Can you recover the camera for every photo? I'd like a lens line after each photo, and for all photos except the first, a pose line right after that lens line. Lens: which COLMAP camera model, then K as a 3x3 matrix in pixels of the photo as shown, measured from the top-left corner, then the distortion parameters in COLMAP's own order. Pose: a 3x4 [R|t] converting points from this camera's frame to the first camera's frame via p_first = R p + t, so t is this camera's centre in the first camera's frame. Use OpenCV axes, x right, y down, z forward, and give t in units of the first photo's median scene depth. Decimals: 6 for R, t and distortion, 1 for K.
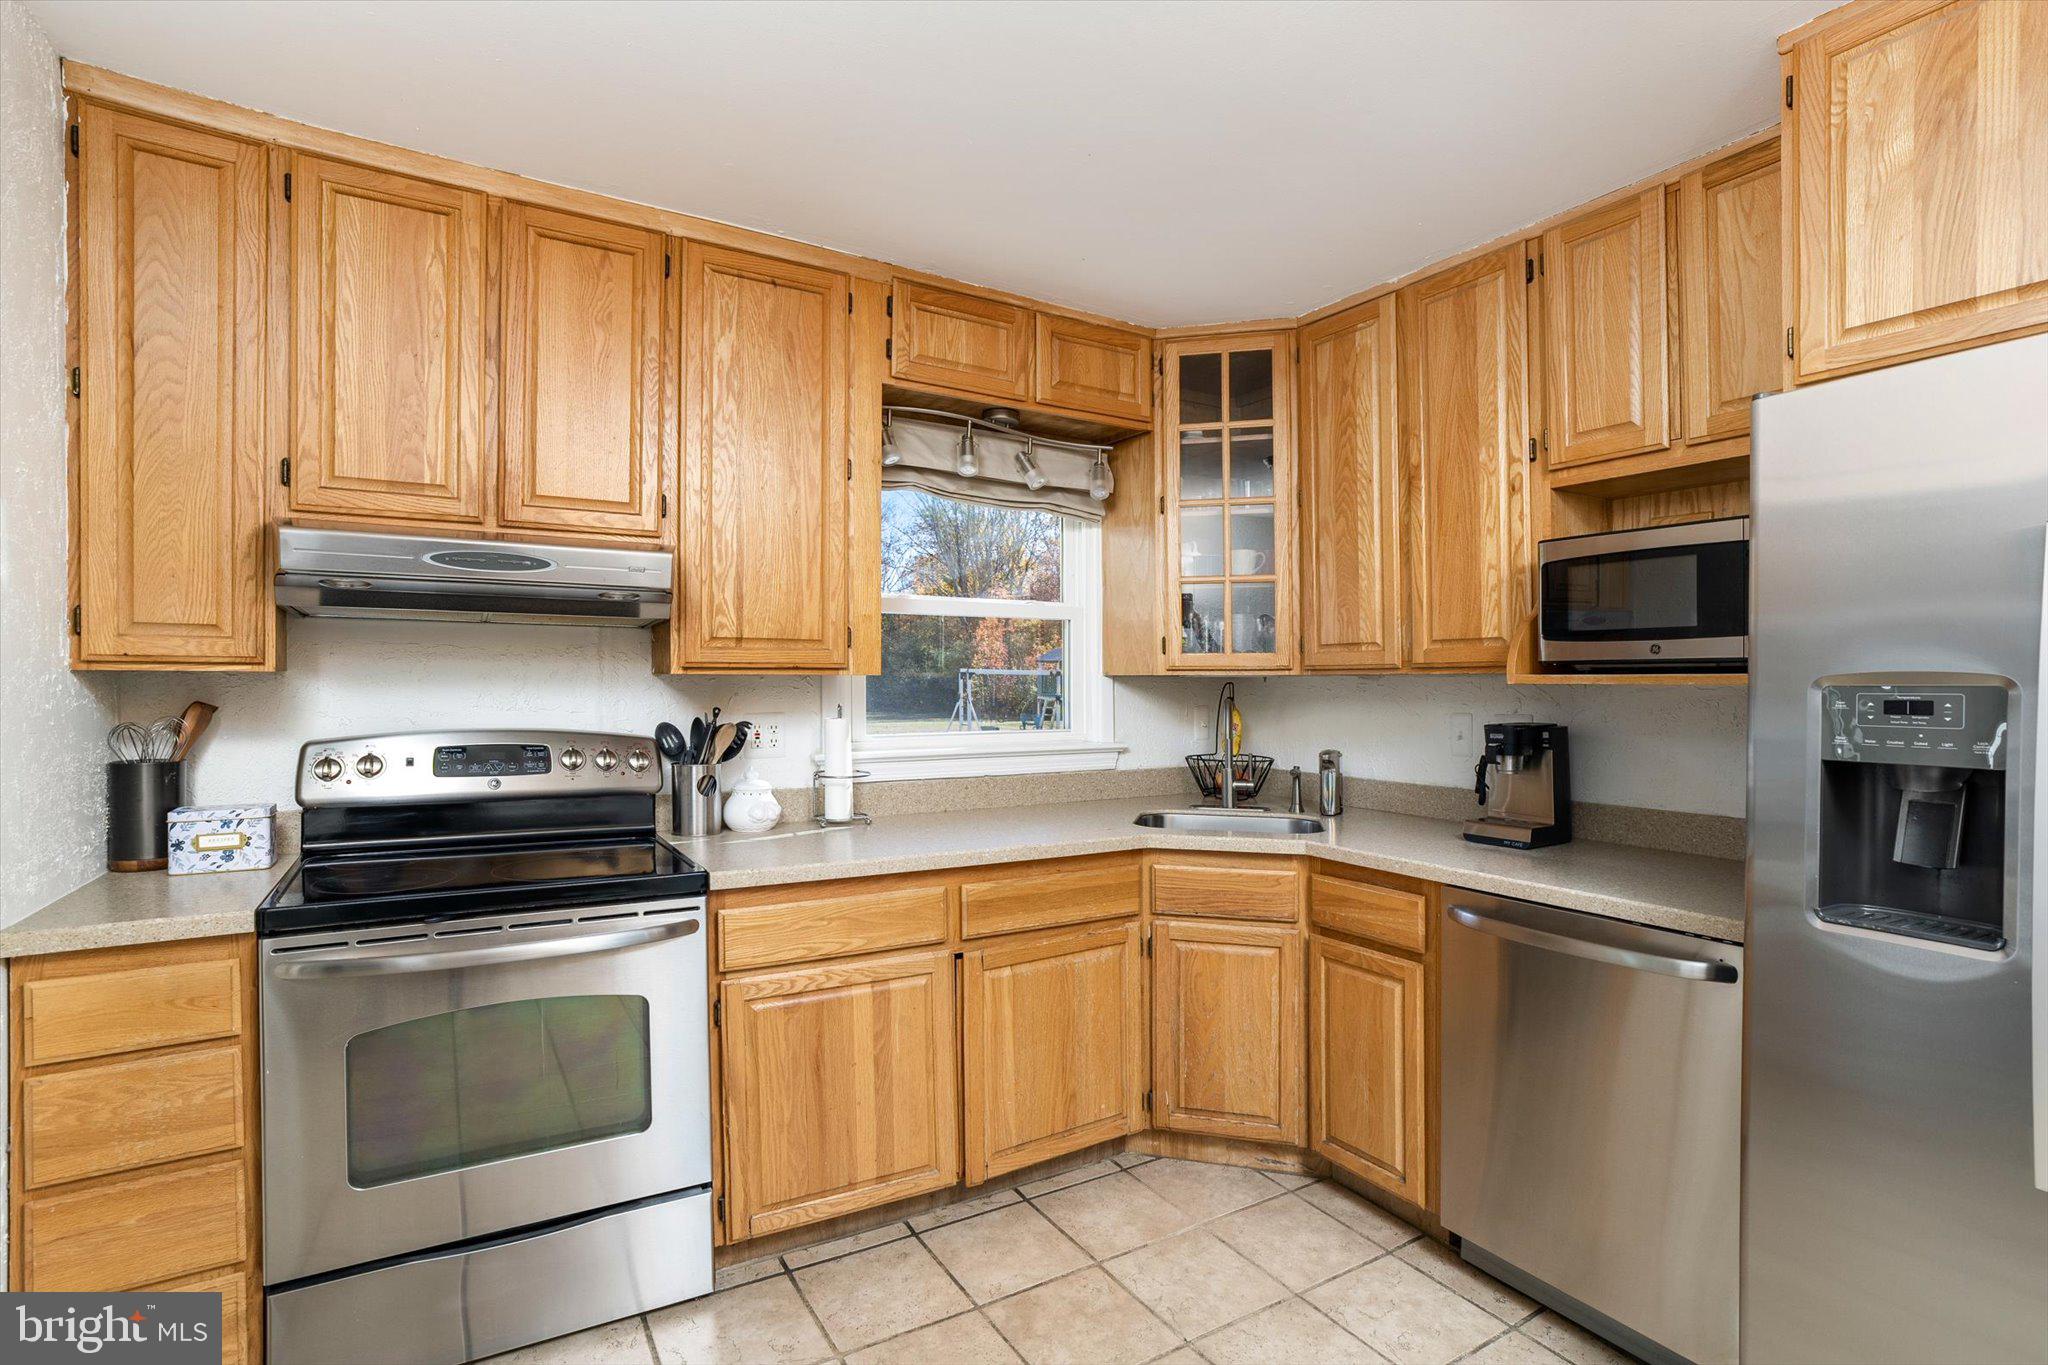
lens RADIAL K [[992.2, 0, 1015.8], [0, 992.2, 673.0], [0, 0, 1]] dist [-0.062105, 0.031628]
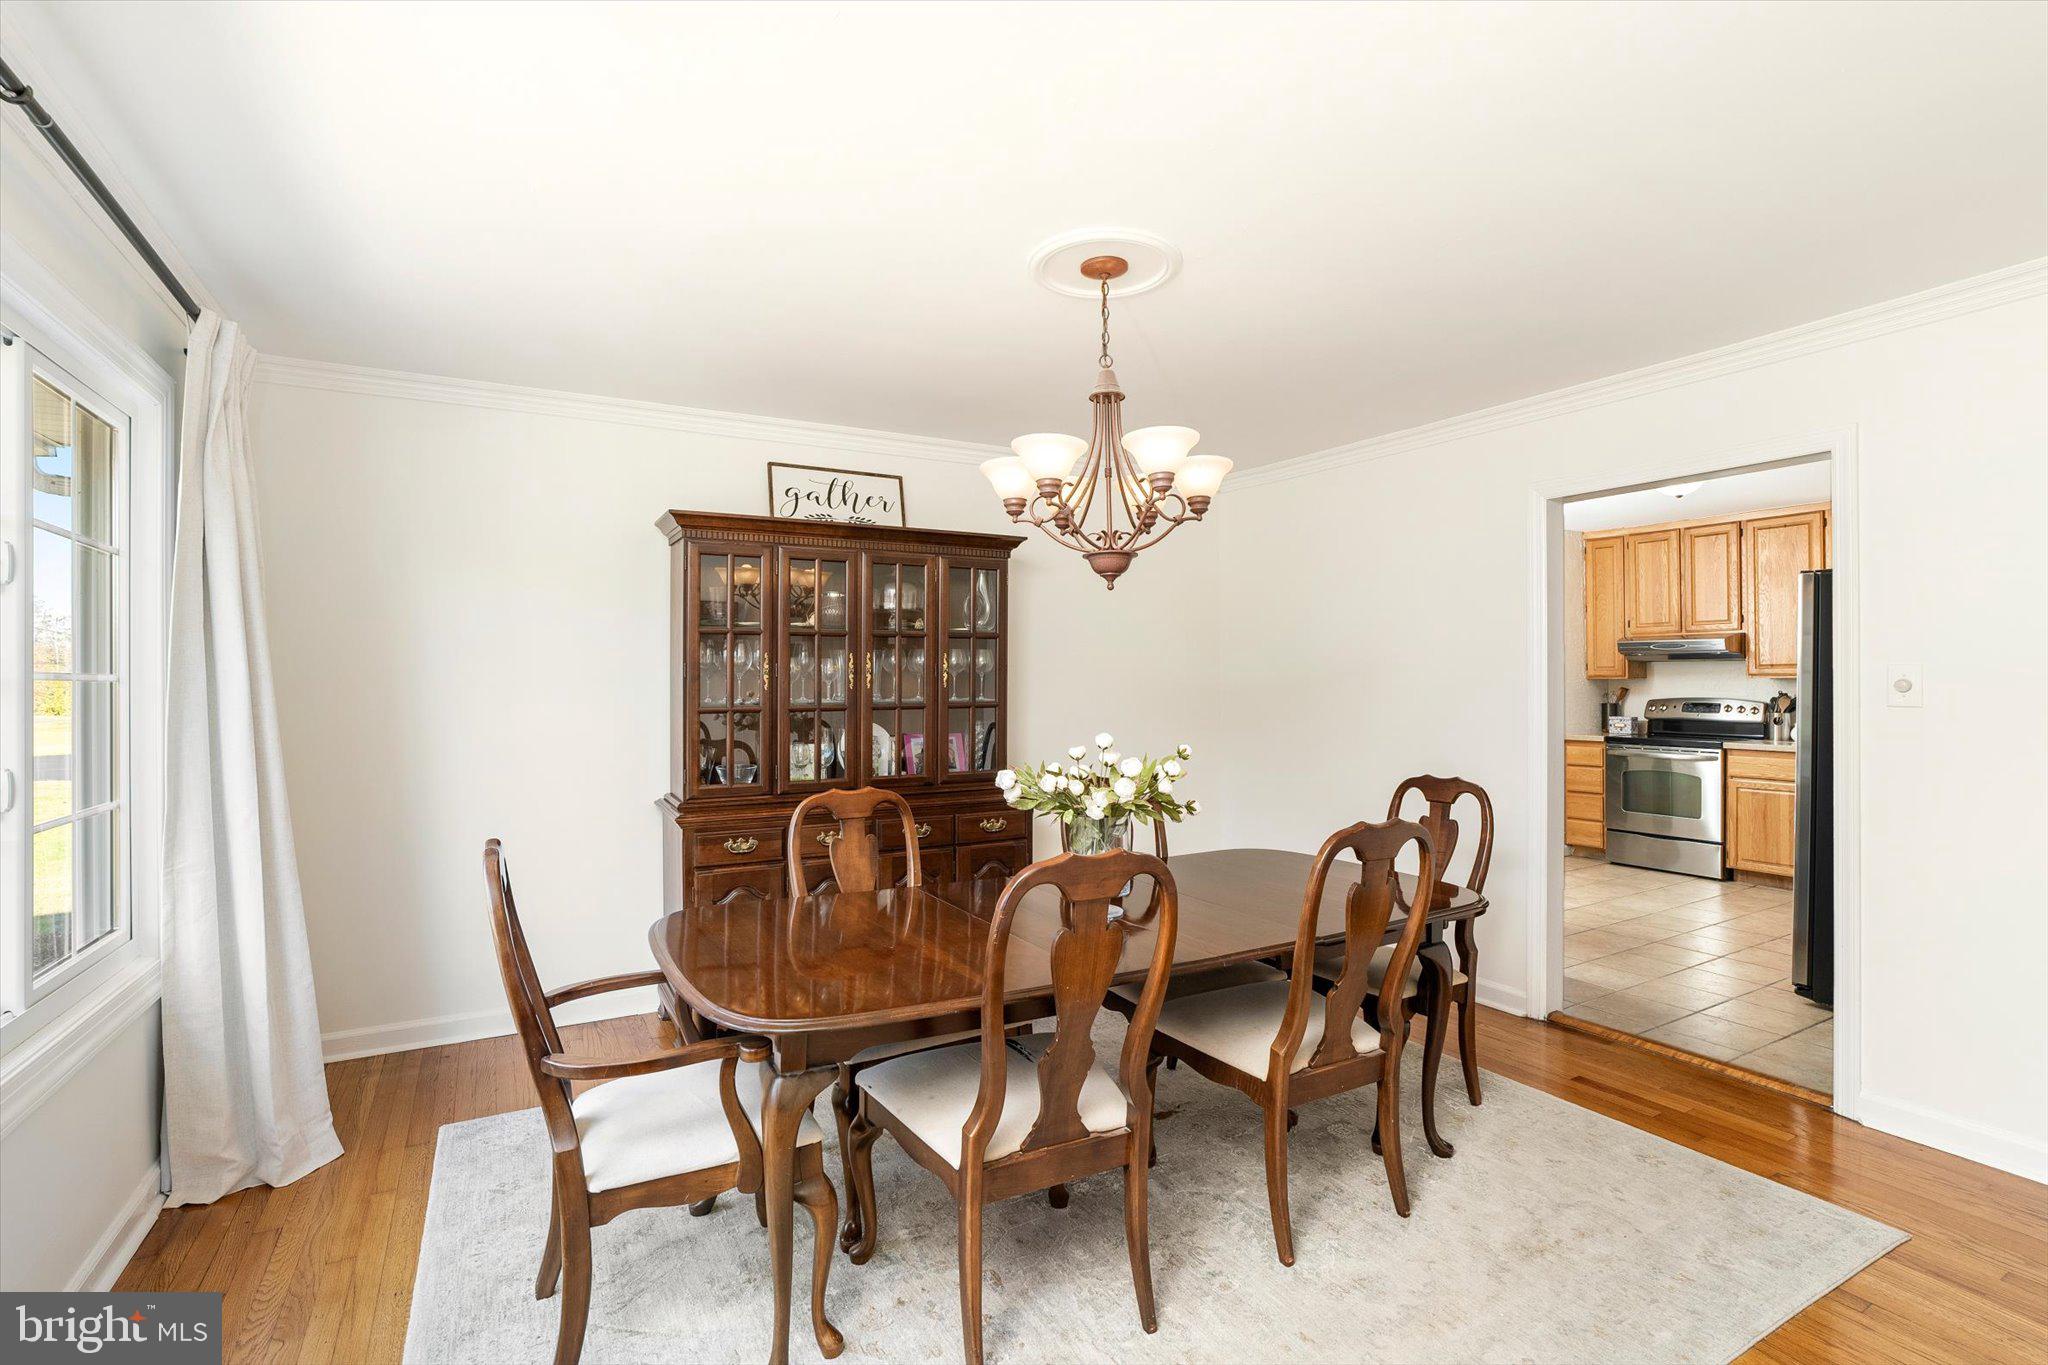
lens RADIAL K [[959.9, 0, 1027.8], [0, 959.9, 674.2], [0, 0, 1]] dist [-0.053737, 0.024426]
pose [[-0.031237, -0.015273, -0.999395, 2.330433], [0.005564, 0.999865, -0.015454, 0.019115], [0.999497, -0.006044, -0.031147, -0.938734]]
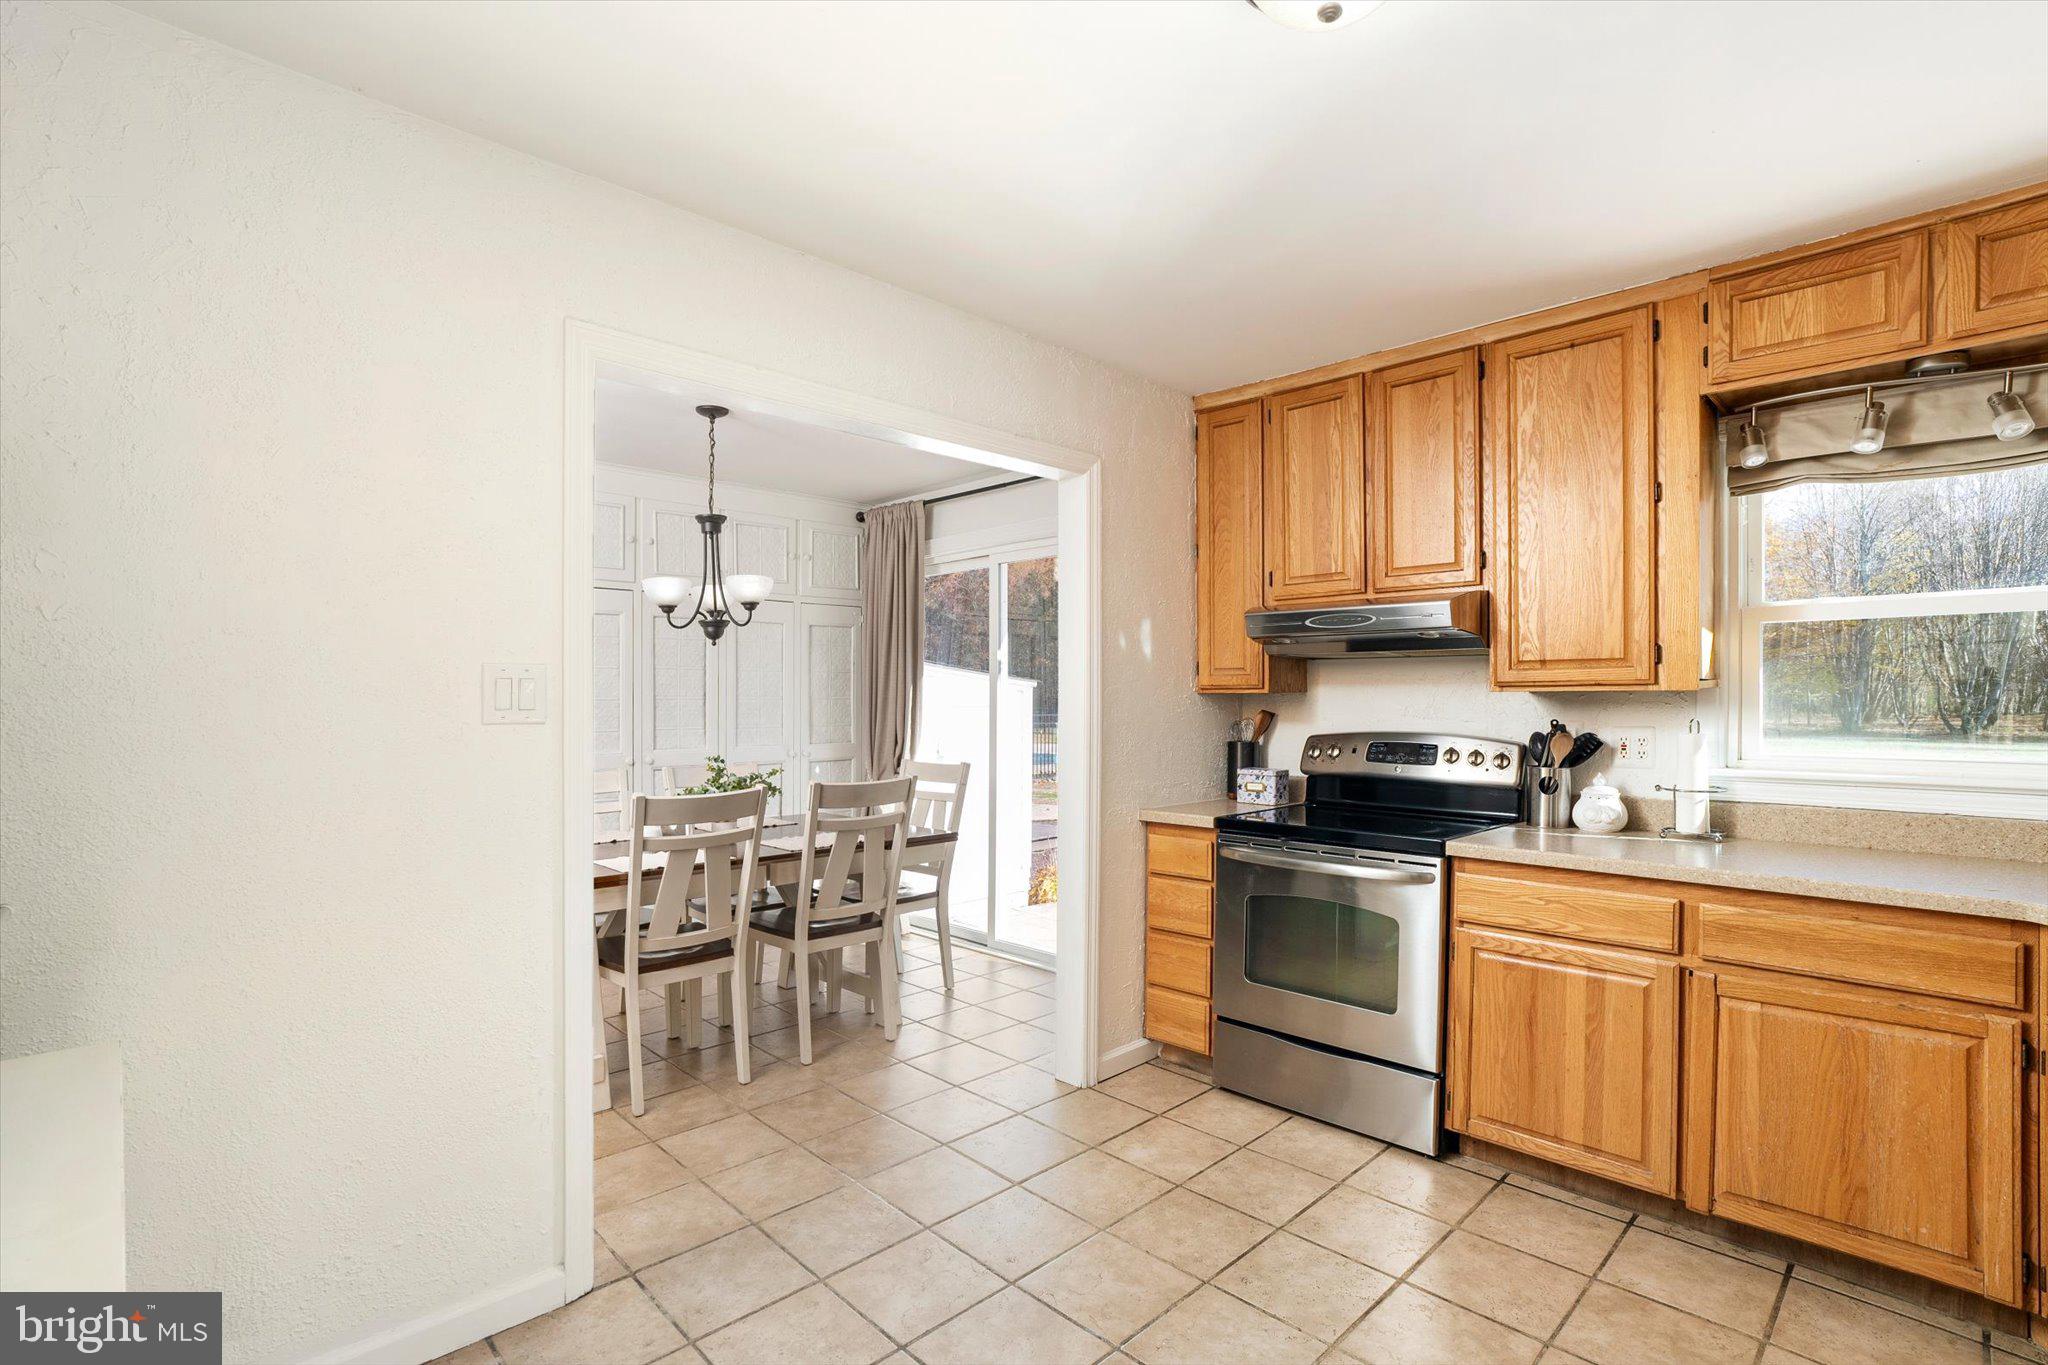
lens RADIAL K [[988.3, 0, 1027.6], [0, 988.3, 714.0], [0, 0, 1]] dist [-0.055727, 0.000259]
pose [[0.220655, 0.006714, -0.975329, 0.726085], [0.004489, 0.999959, 0.007899, 0.016795], [0.975342, -0.006122, 0.220616, 0.141826]]
